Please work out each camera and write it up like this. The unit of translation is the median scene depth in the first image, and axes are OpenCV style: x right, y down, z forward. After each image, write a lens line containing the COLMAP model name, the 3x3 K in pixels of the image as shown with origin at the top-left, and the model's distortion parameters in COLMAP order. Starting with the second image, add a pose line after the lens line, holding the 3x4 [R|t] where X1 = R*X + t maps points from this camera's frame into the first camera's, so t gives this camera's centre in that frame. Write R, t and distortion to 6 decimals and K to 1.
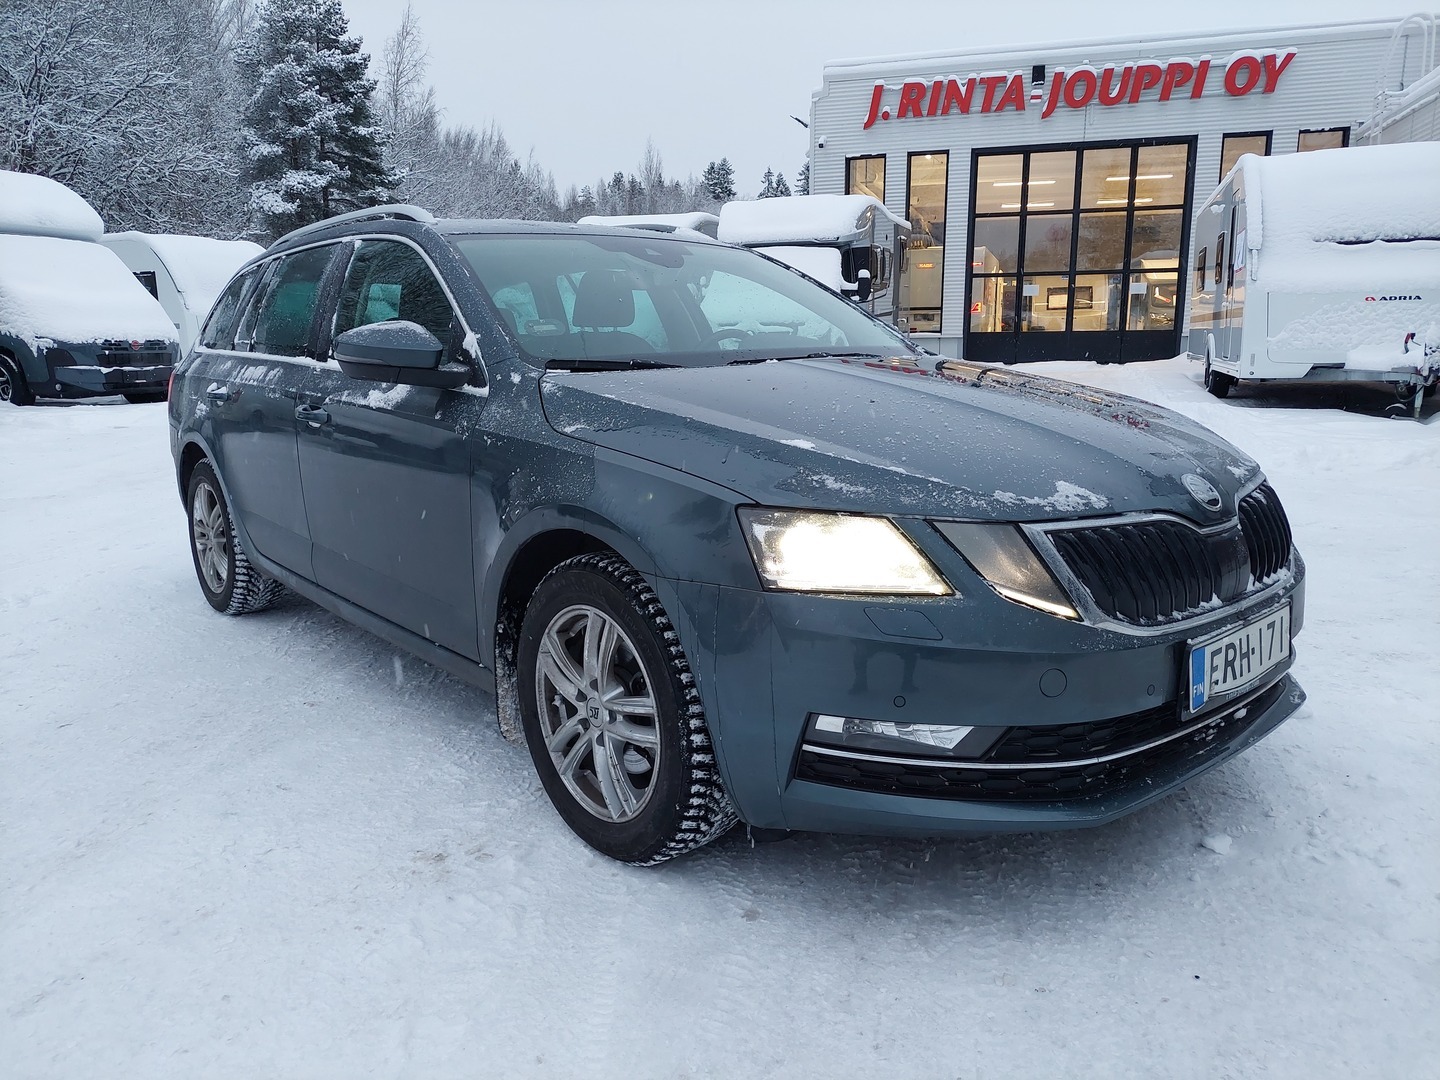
lens RADIAL K [[1044.1, 0, 772.7], [0, 1044.1, 521.2], [0, 0, 1]] dist [0.006995, 0.000111]
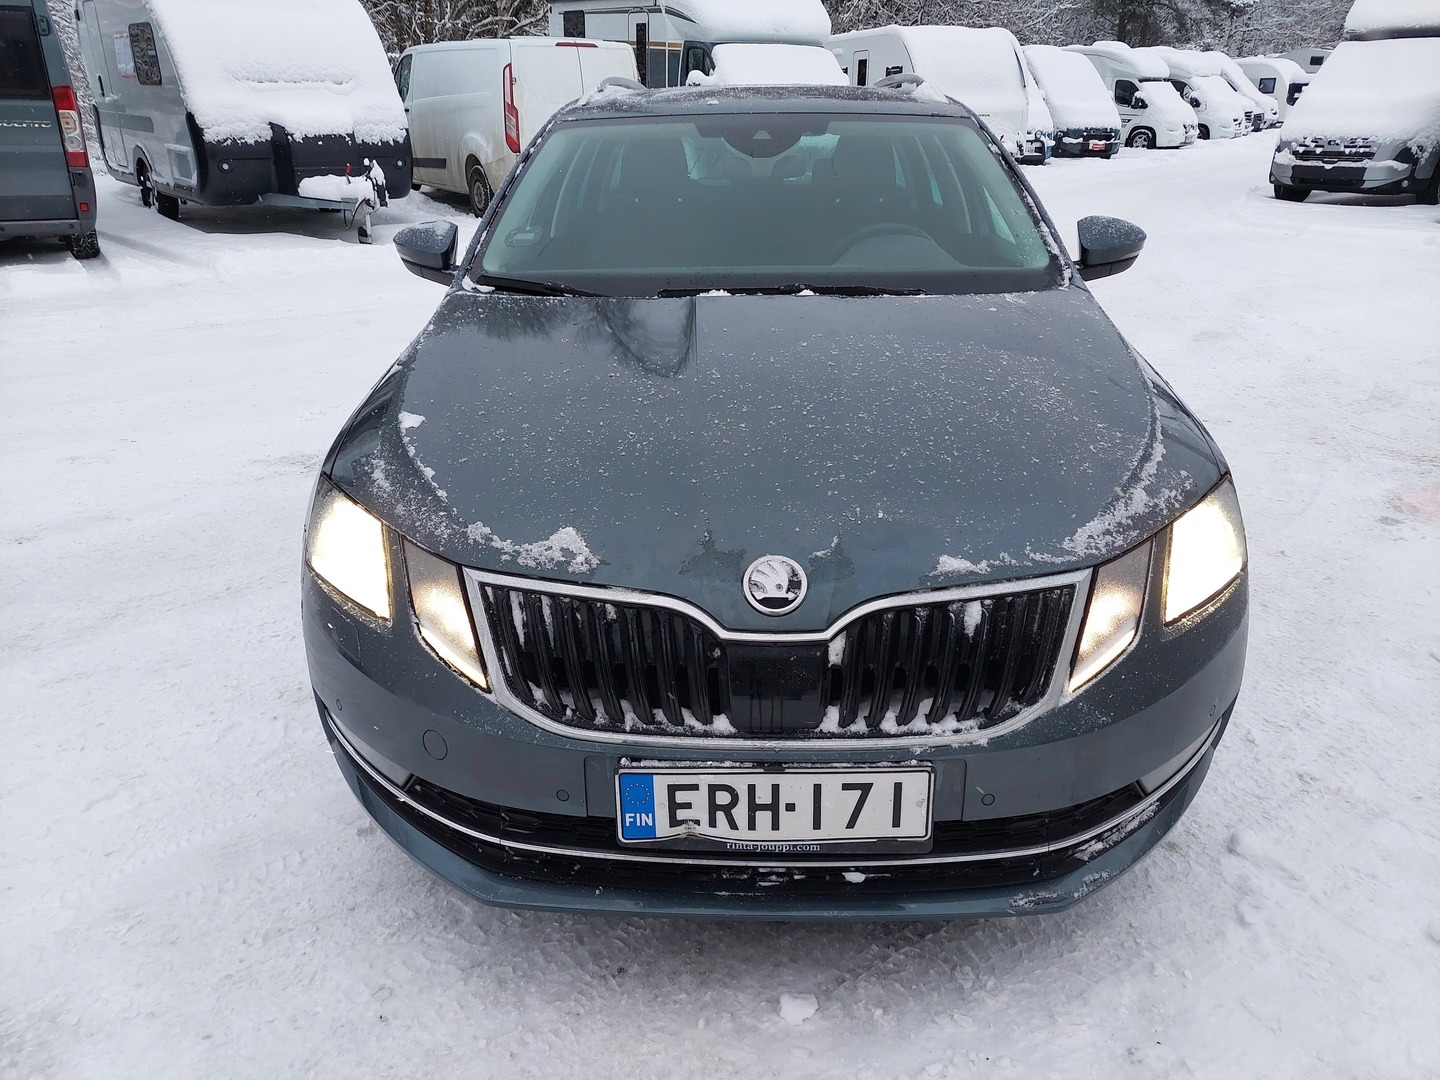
lens RADIAL K [[1055.8, 0, 720.0], [0, 1055.8, 540.0], [0, 0, 1]] dist [0.026450, -0.004172]
pose [[0.734755, 0.261513, -0.625896, 0.869810], [-0.130687, 0.959986, 0.247686, -0.246495], [0.665625, -0.100192, 0.739531, 0.438588]]
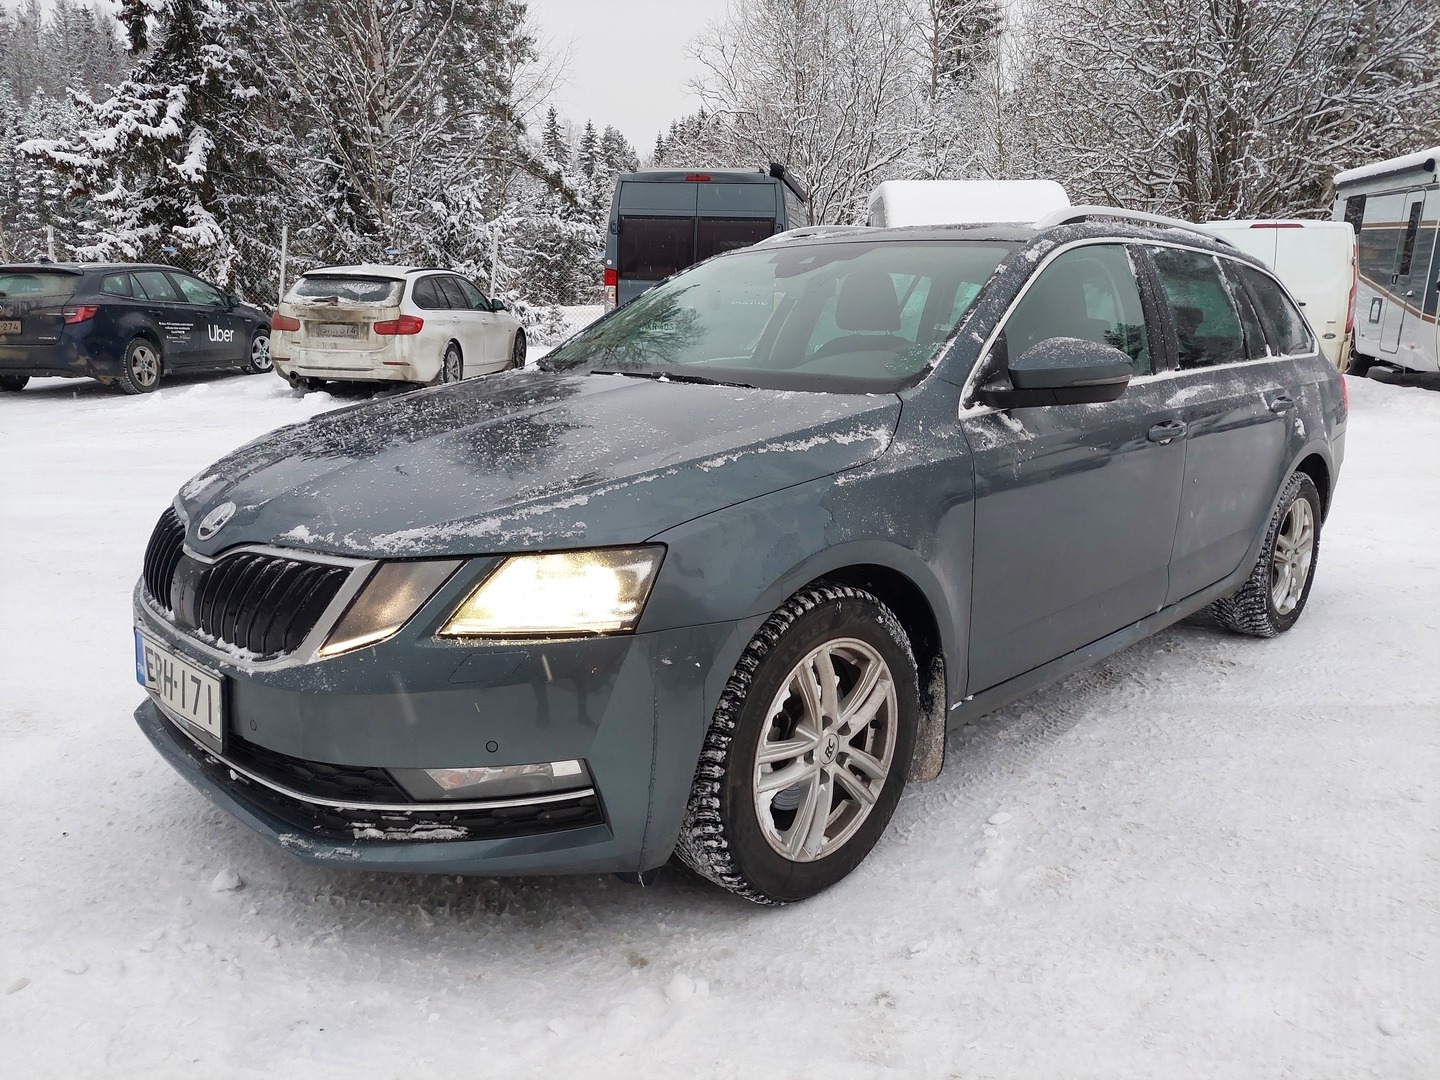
lens RADIAL K [[1055.8, 0, 720.0], [0, 1055.8, 540.0], [0, 0, 1]] dist [0.026450, -0.004172]
pose [[0.045725, 0.219834, -0.974465, 1.482873], [-0.195234, 0.958641, 0.207103, -0.328274], [0.979690, 0.180779, 0.086753, 1.436059]]
